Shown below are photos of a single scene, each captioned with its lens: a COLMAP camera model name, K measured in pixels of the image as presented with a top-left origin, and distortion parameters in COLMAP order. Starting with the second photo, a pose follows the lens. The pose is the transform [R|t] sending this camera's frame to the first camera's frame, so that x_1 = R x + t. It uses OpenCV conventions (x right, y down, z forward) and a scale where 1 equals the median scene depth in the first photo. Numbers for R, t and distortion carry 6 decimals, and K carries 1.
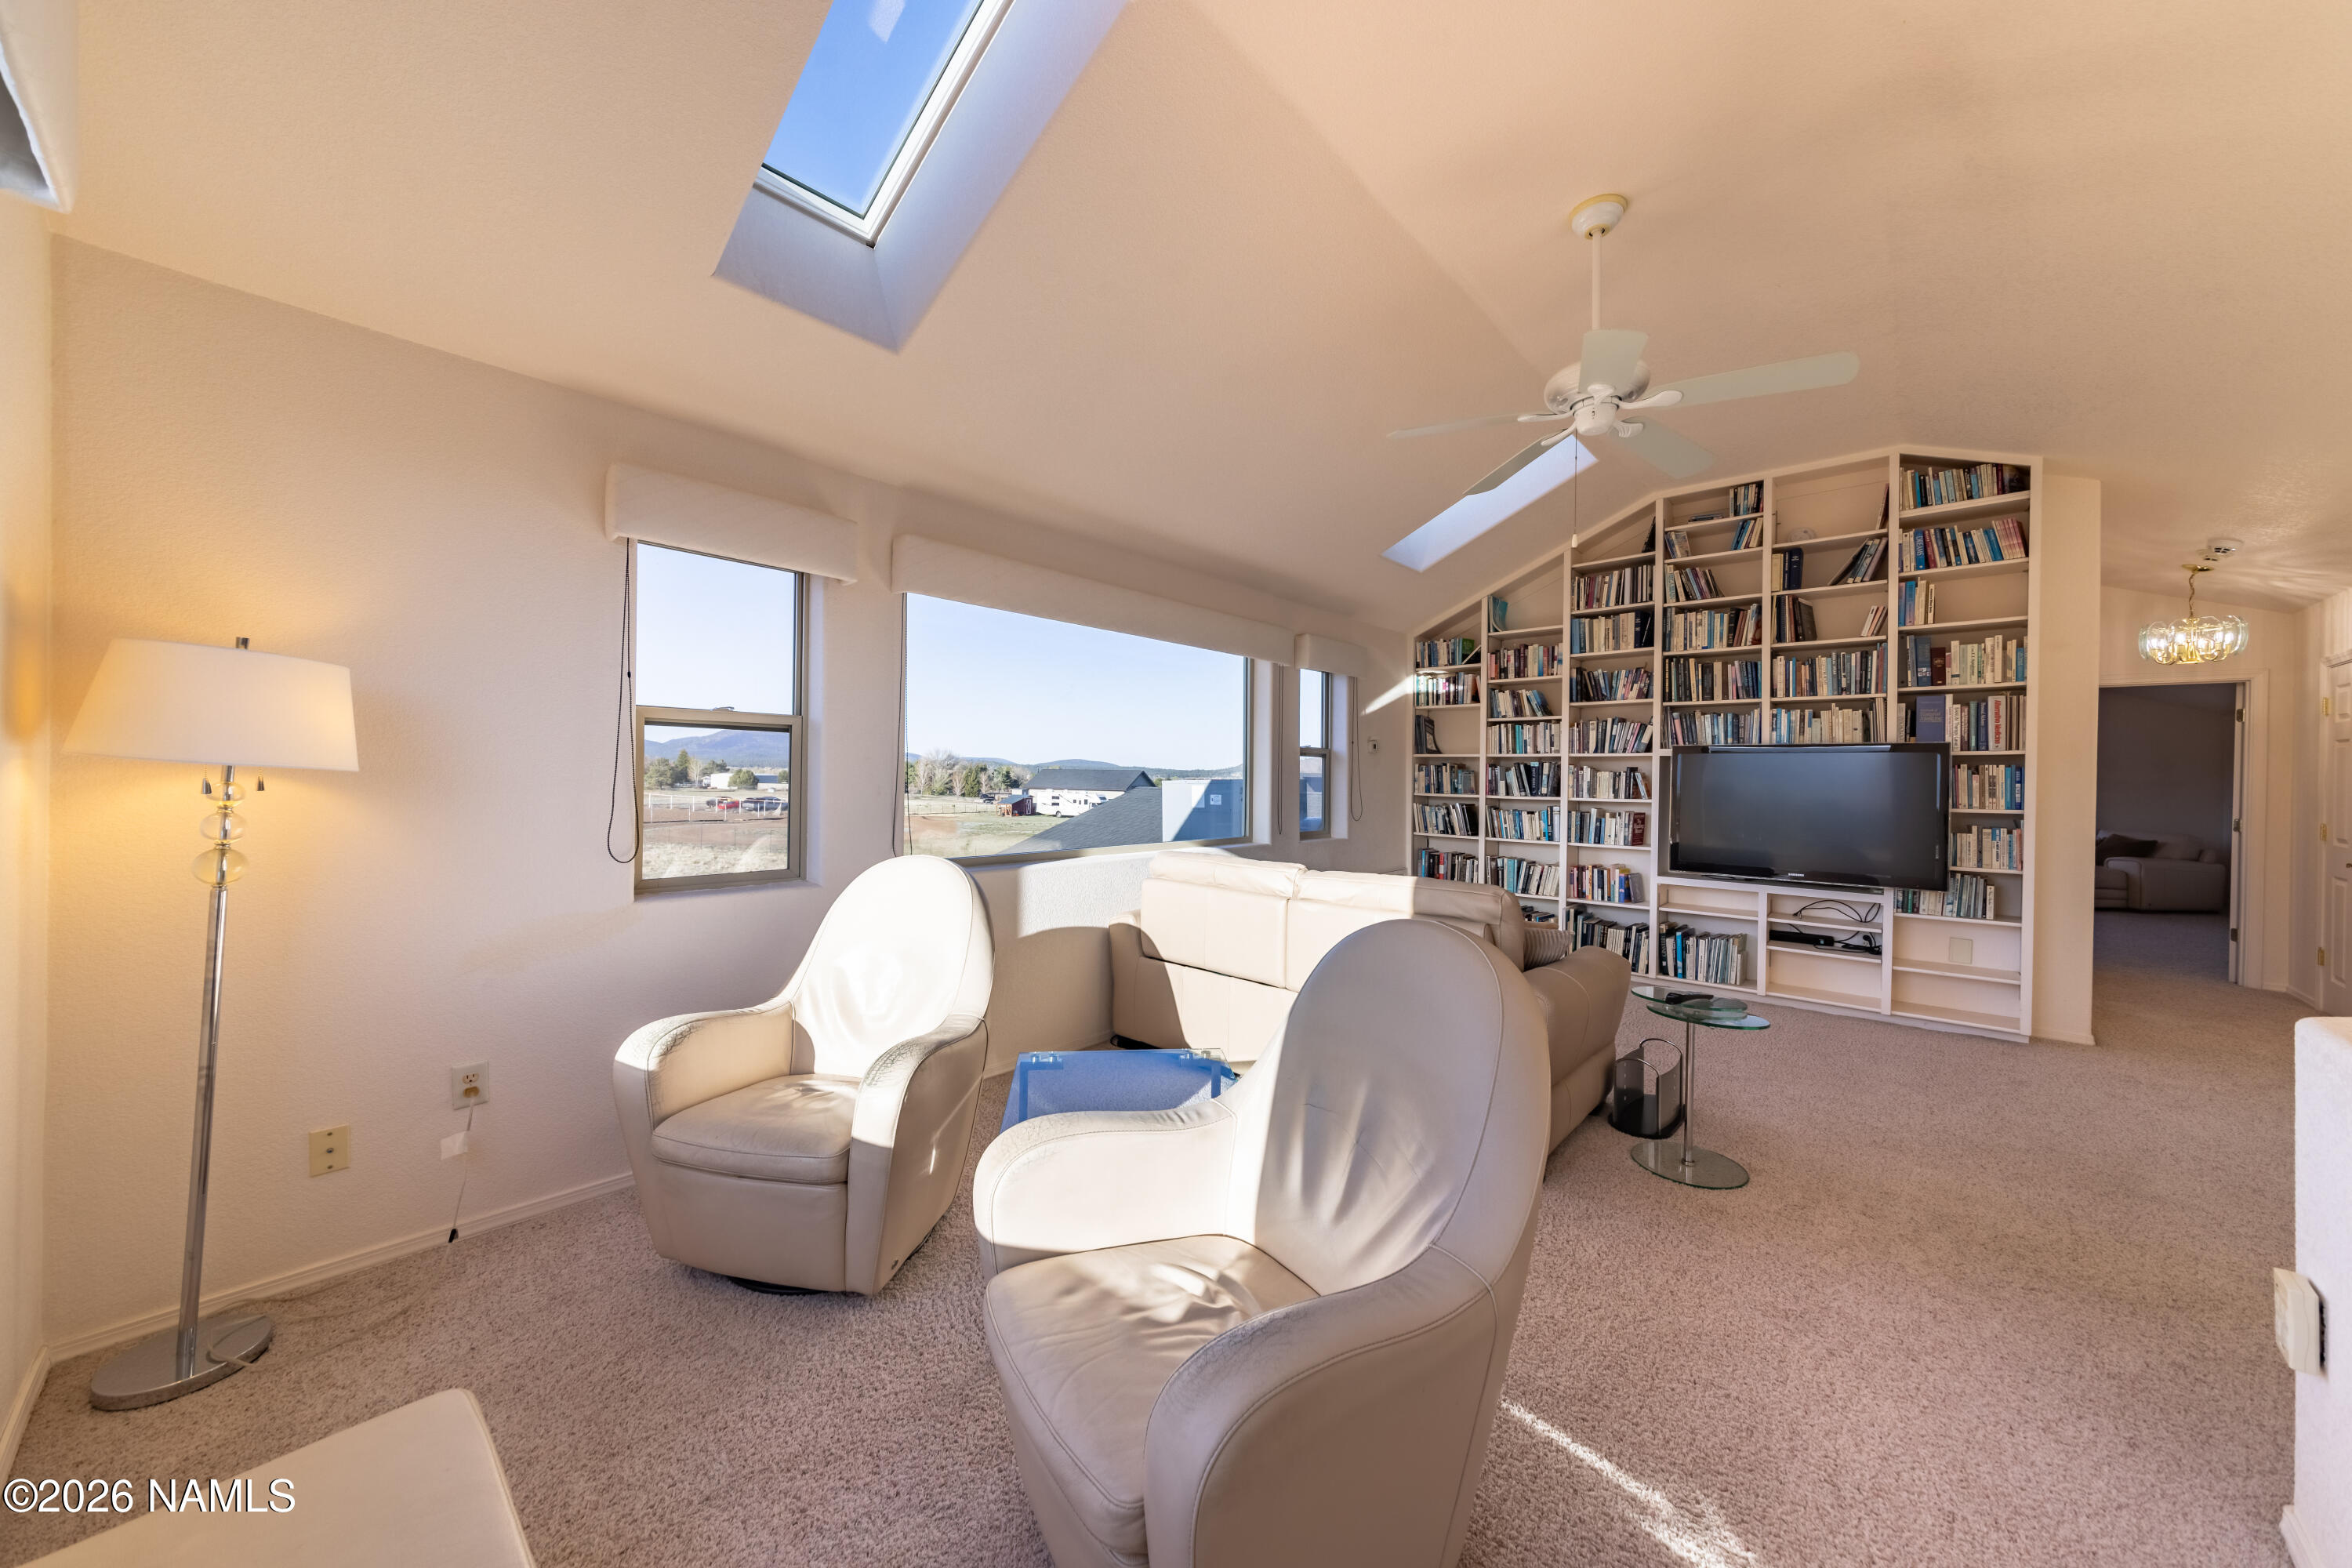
lens RADIAL K [[814.4, 0, 1184.7], [0, 814.4, 778.2], [0, 0, 1]] dist [-0.026145, 0.010134]
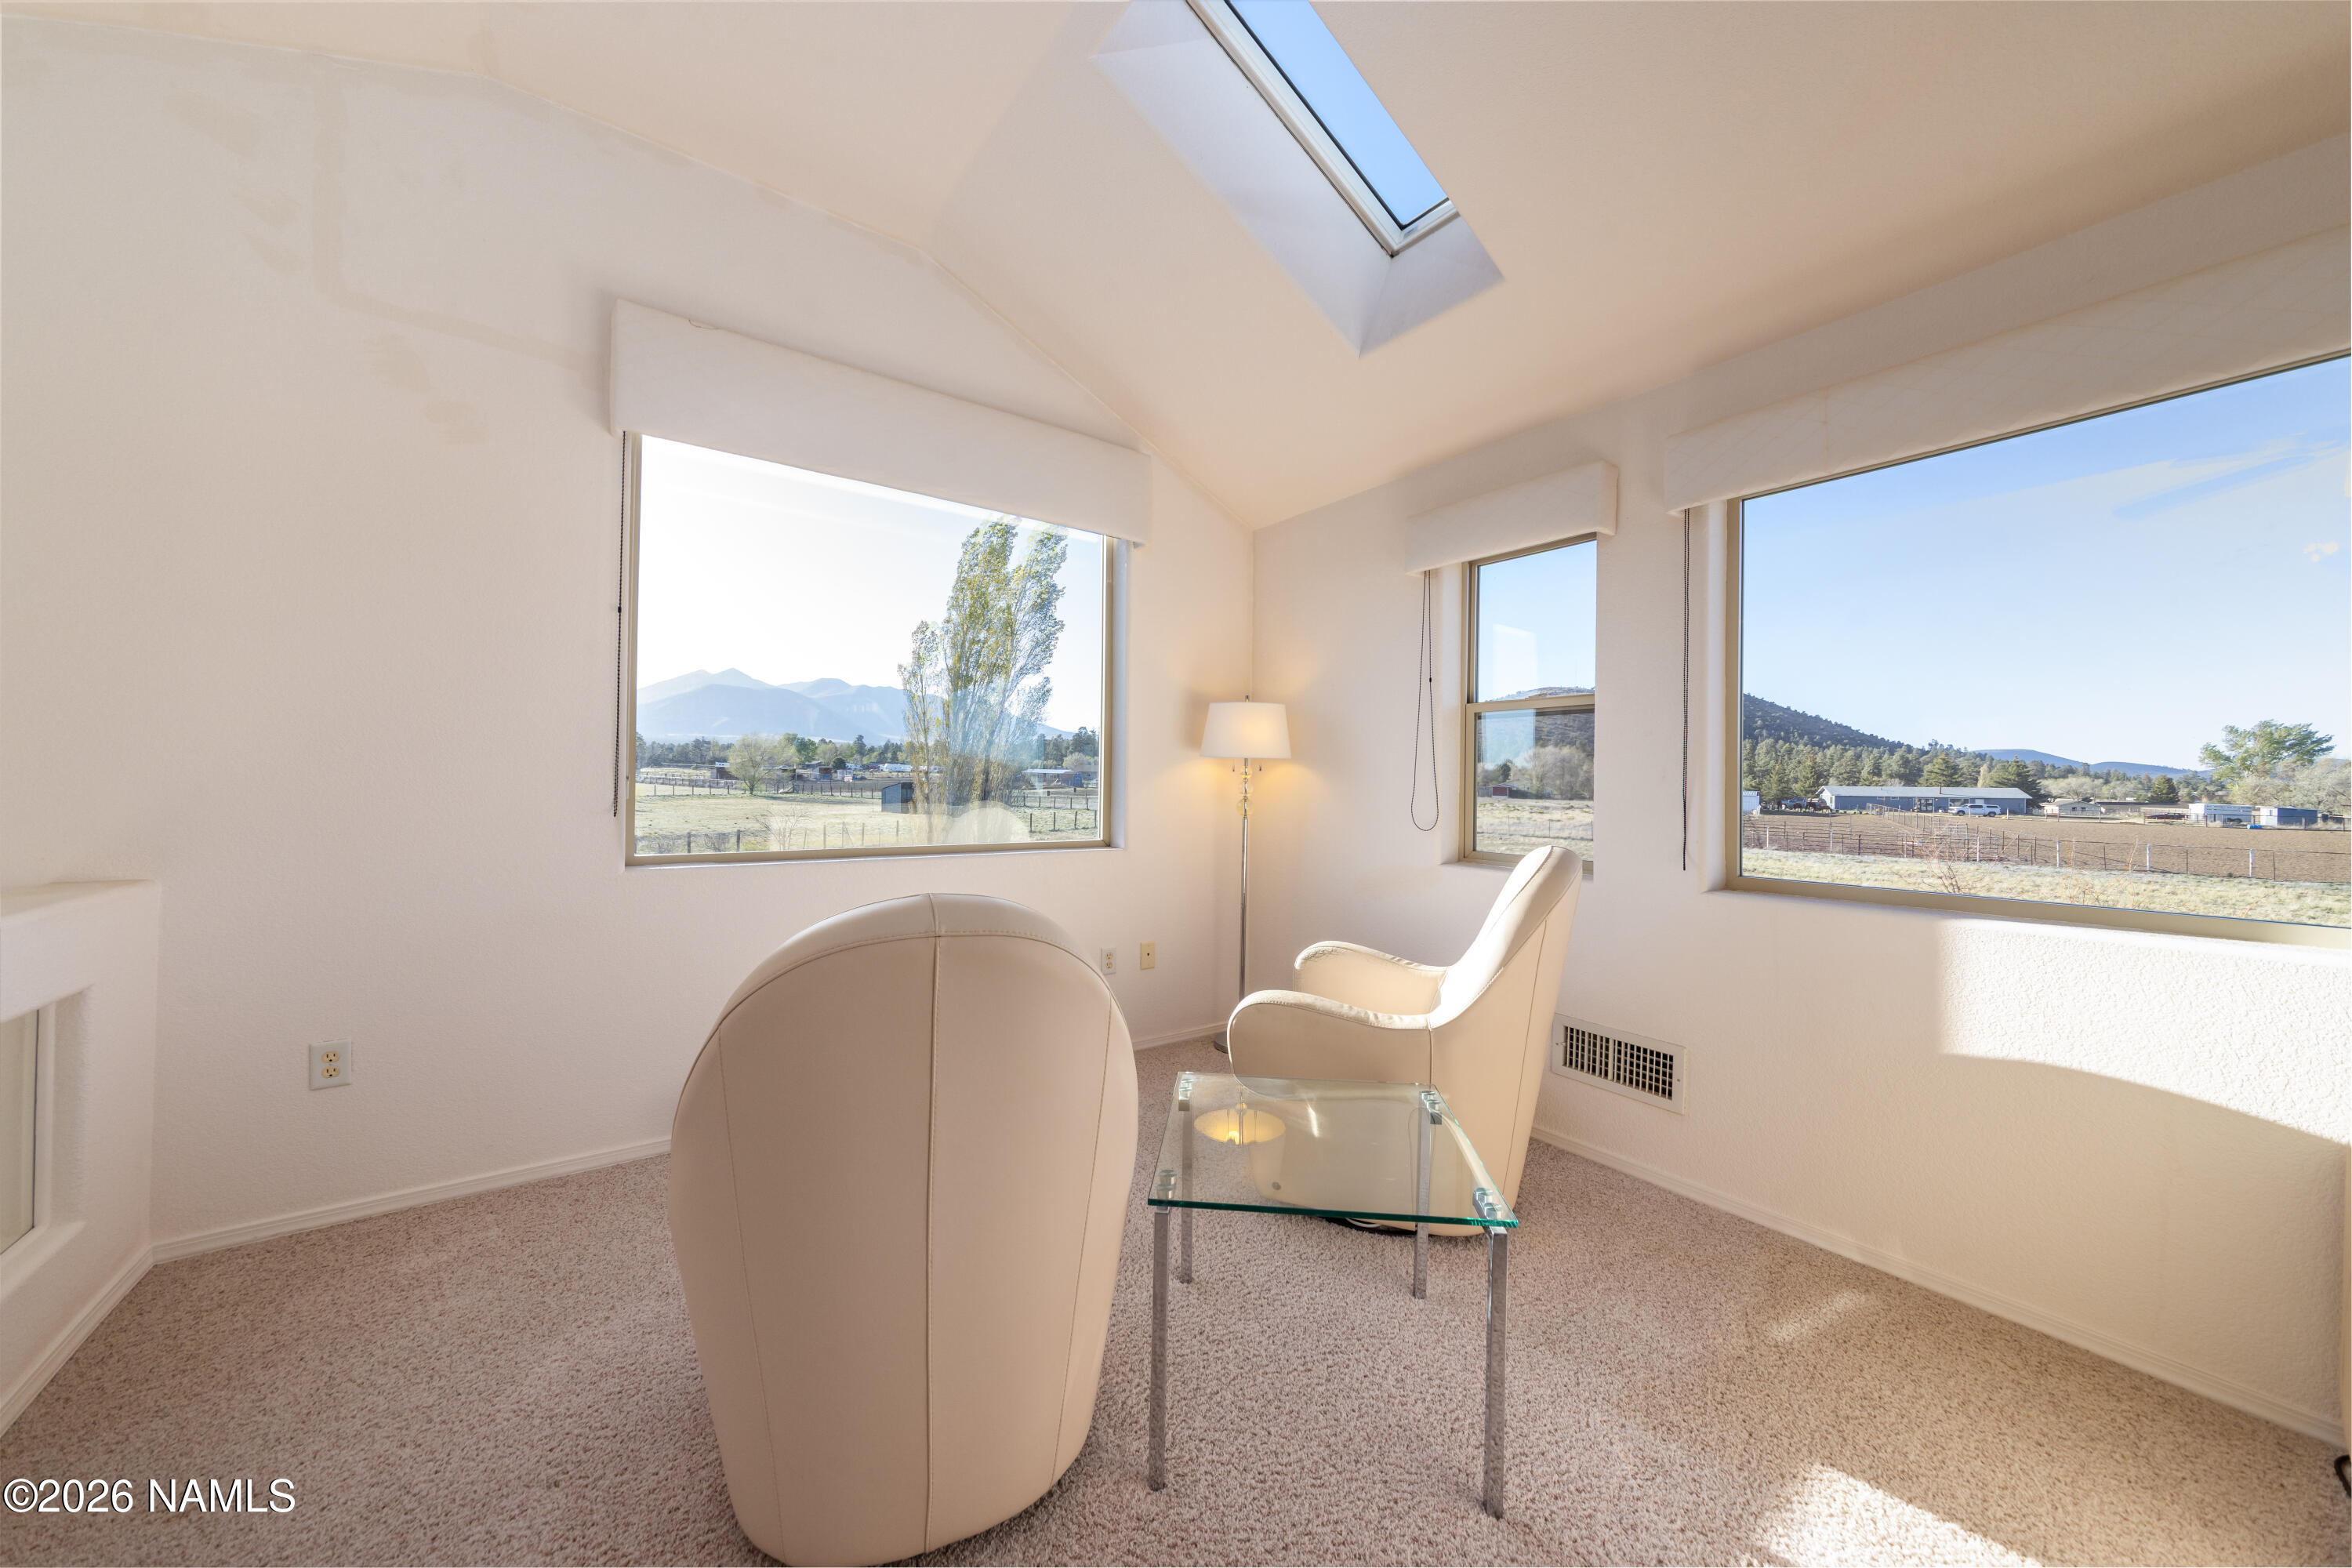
lens RADIAL K [[823.1, 0, 1170.2], [0, 823.1, 782.0], [0, 0, 1]] dist [0.000334, 0.007509]
pose [[-0.193152, -0.001624, -0.981168, 0.701839], [0.004080, 0.999989, -0.002458, 0.036541], [0.981160, -0.004478, -0.193143, 0.919719]]
